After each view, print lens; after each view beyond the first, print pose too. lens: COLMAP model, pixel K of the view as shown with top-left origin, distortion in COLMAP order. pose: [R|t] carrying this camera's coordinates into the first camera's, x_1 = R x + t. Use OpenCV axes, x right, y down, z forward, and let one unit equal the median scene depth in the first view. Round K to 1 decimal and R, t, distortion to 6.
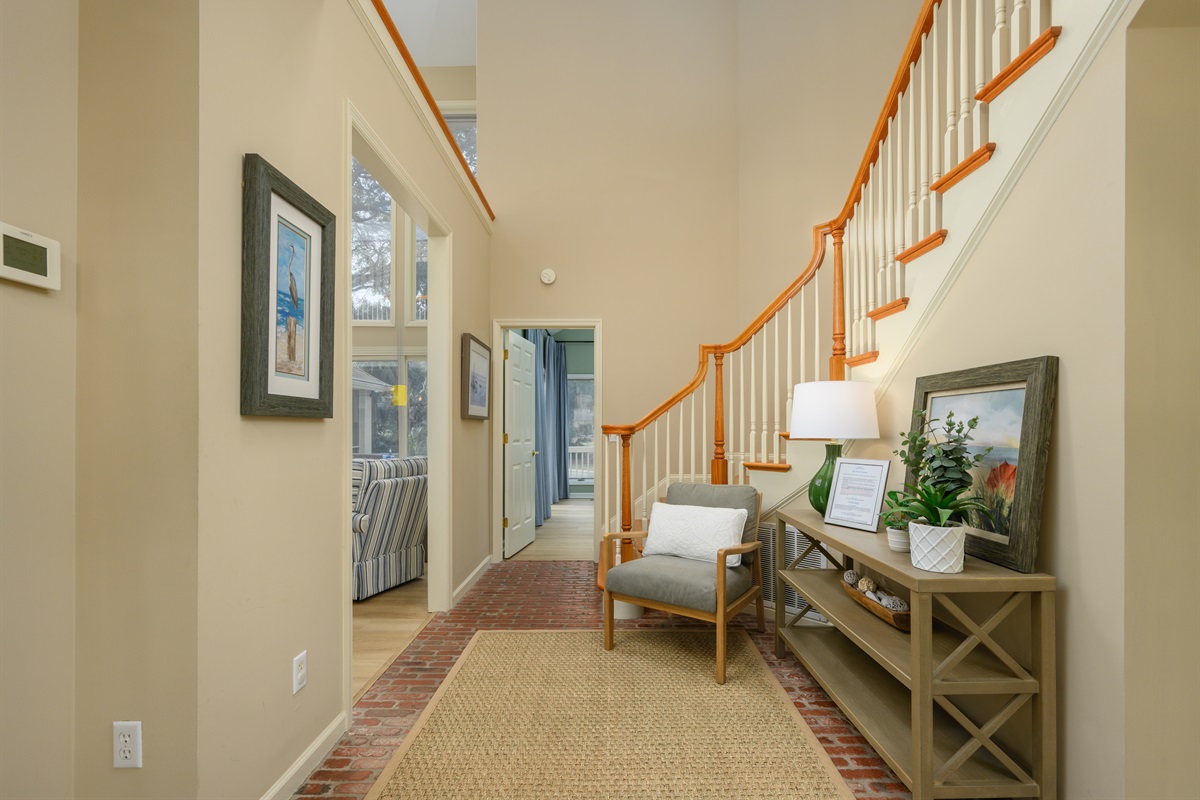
lens RADIAL K [[533.9, 0, 623.8], [0, 533.9, 420.7], [0, 0, 1]] dist [-0.001887, -0.000159]
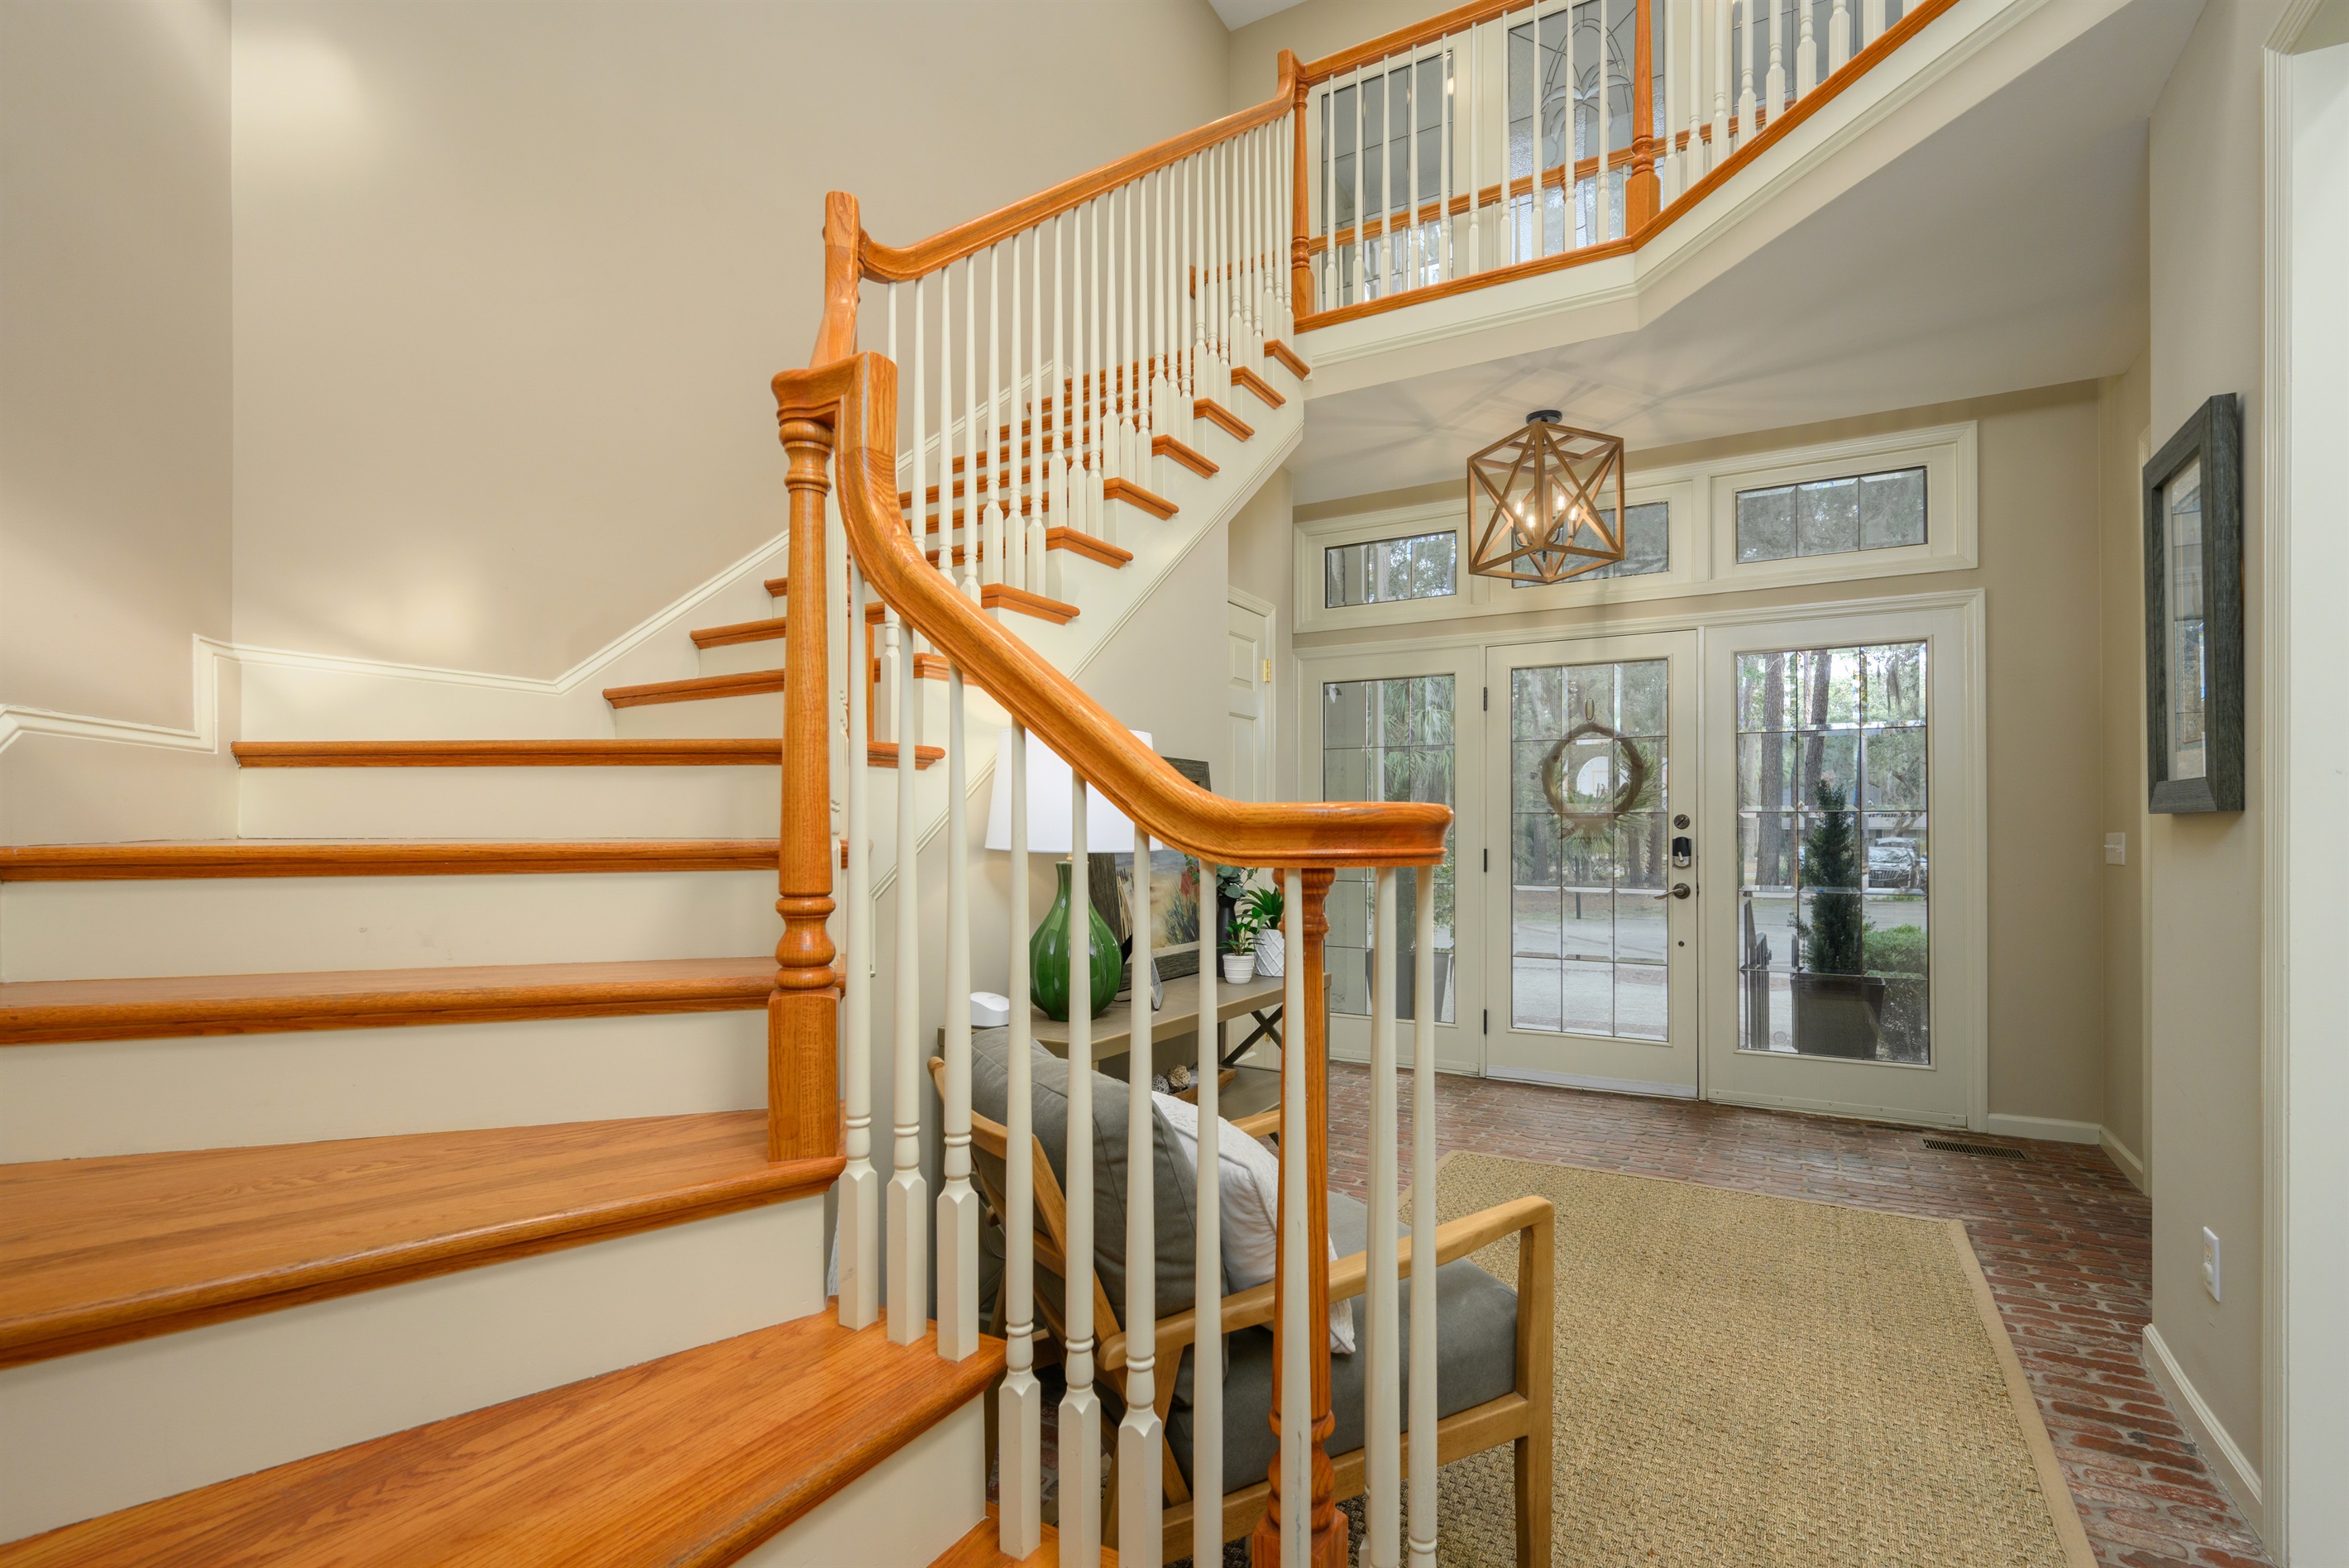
lens RADIAL K [[1045.1, 0, 1221.1], [0, 1045.1, 824.4], [0, 0, 1]] dist [-0.001887, -0.000159]
pose [[-0.866117, -0.002876, 0.499834, -0.127737], [-0.008930, 0.999913, -0.009720, 0.014580], [-0.499762, -0.012882, -0.866067, 1.265442]]
